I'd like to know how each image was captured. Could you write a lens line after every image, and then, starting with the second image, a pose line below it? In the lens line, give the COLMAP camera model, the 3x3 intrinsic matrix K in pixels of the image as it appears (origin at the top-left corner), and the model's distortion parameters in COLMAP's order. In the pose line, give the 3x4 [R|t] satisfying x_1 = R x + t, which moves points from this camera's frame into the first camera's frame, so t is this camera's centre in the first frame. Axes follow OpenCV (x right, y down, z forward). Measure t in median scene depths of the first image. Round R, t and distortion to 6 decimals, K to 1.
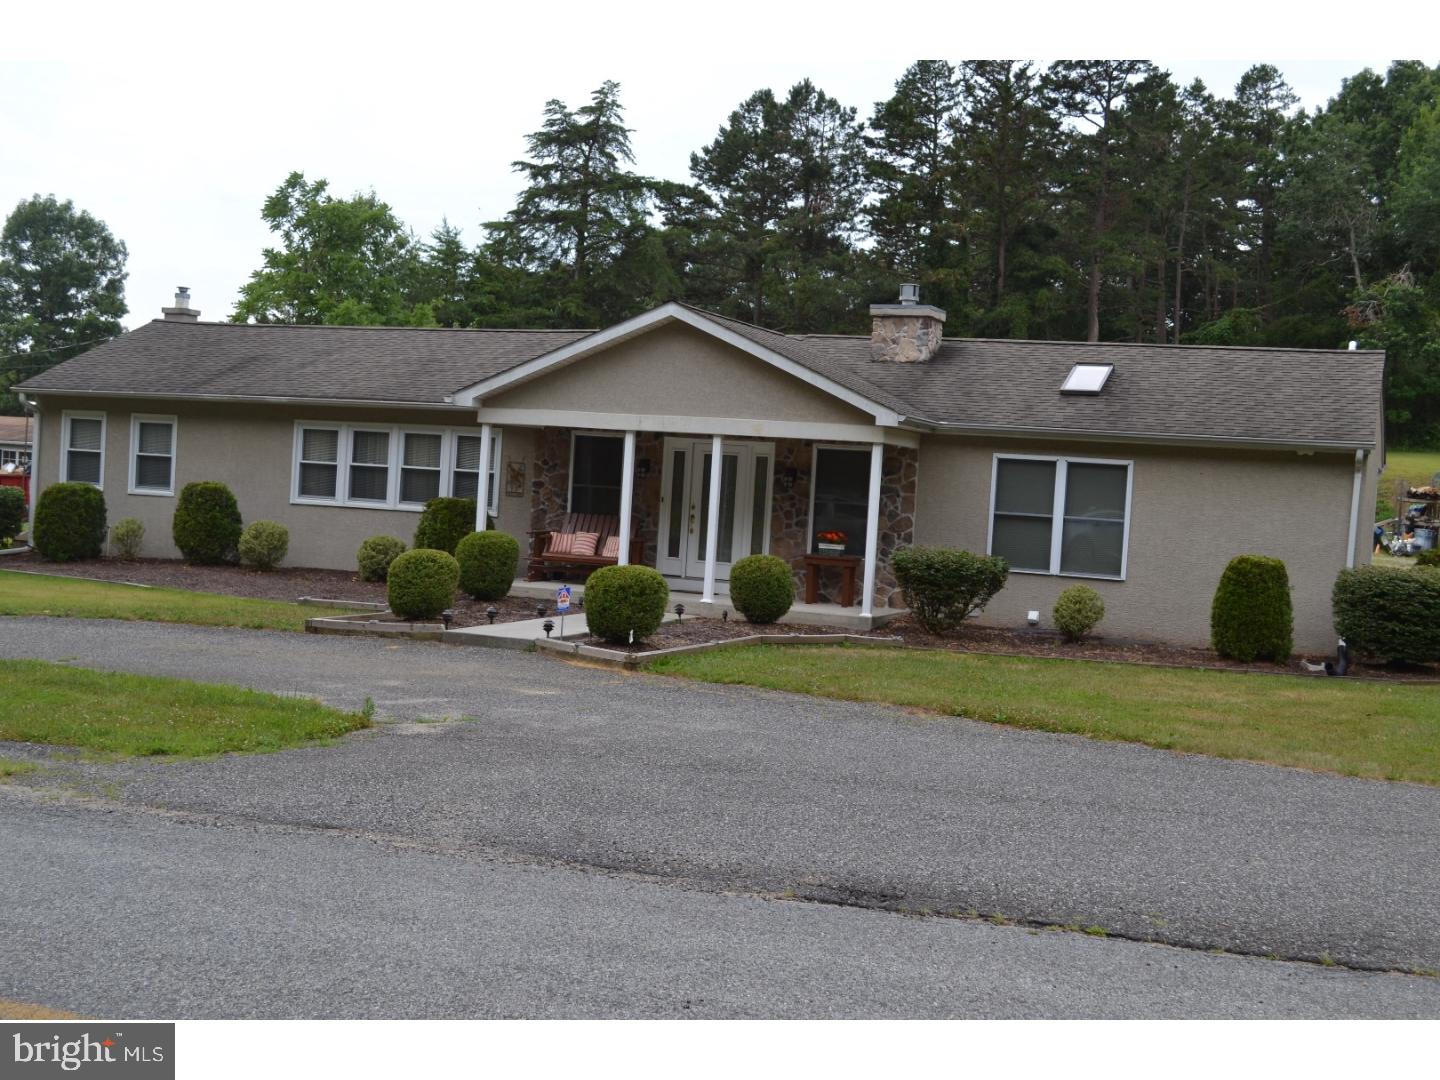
lens RADIAL K [[1763.6, 0, 719.7], [0, 1763.6, 538.7], [0, 0, 1]] dist [0.022138, 0.000000]
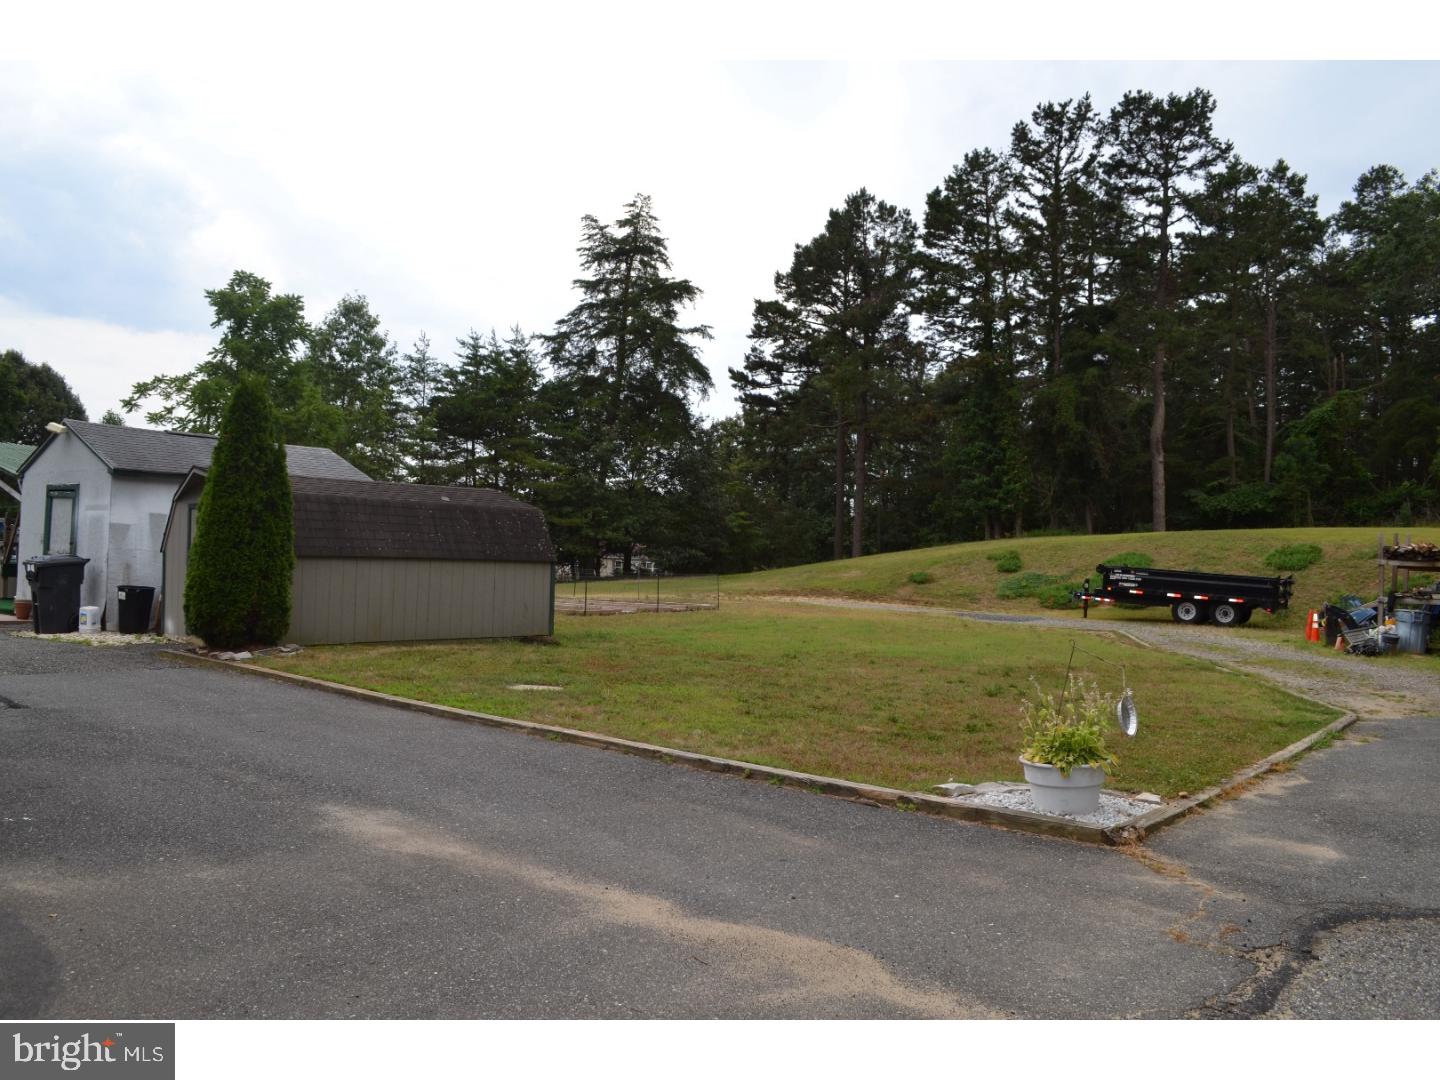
lens RADIAL K [[1144.6, 0, 720.4], [0, 1144.6, 545.3], [0, 0, 1]] dist [-0.067141, 0.000521]
pose [[0.943257, -0.011947, -0.331847, 0.197983], [-0.013289, 0.997194, -0.073672, 0.002712], [0.331796, 0.073902, 0.940452, 0.364115]]
